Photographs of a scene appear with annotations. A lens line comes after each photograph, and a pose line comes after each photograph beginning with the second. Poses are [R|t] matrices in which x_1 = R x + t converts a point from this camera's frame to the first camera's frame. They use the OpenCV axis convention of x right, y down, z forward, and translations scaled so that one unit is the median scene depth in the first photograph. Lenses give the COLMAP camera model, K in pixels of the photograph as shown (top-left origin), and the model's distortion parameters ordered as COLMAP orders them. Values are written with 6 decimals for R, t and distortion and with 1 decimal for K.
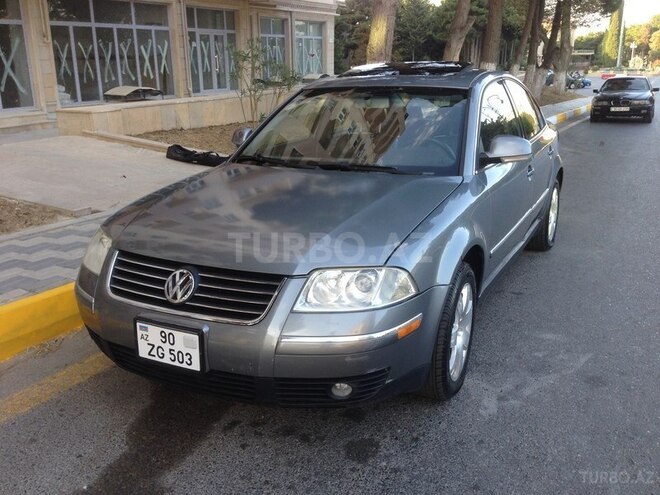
lens RADIAL K [[598.9, 0, 330.0], [0, 598.9, 247.5], [0, 0, 1]] dist [0.147622, -0.244449]
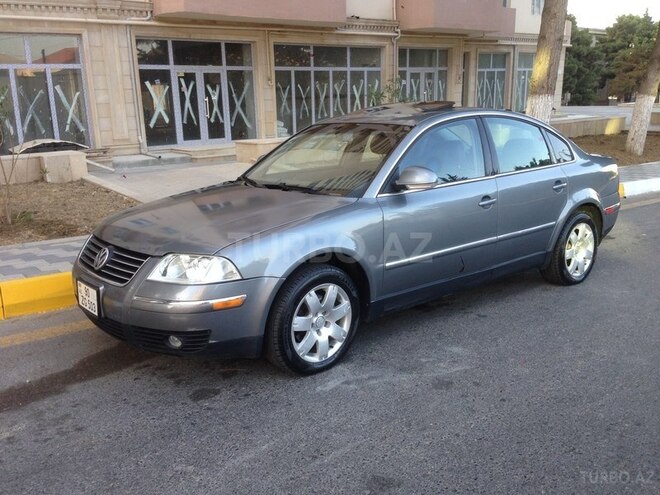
lens RADIAL K [[598.9, 0, 330.0], [0, 598.9, 247.5], [0, 0, 1]] dist [0.147622, -0.244449]
pose [[0.923022, 0.079124, -0.376523, 0.098718], [-0.098469, 0.994613, -0.032377, 0.003775], [0.371933, 0.066960, 0.925841, -0.018710]]
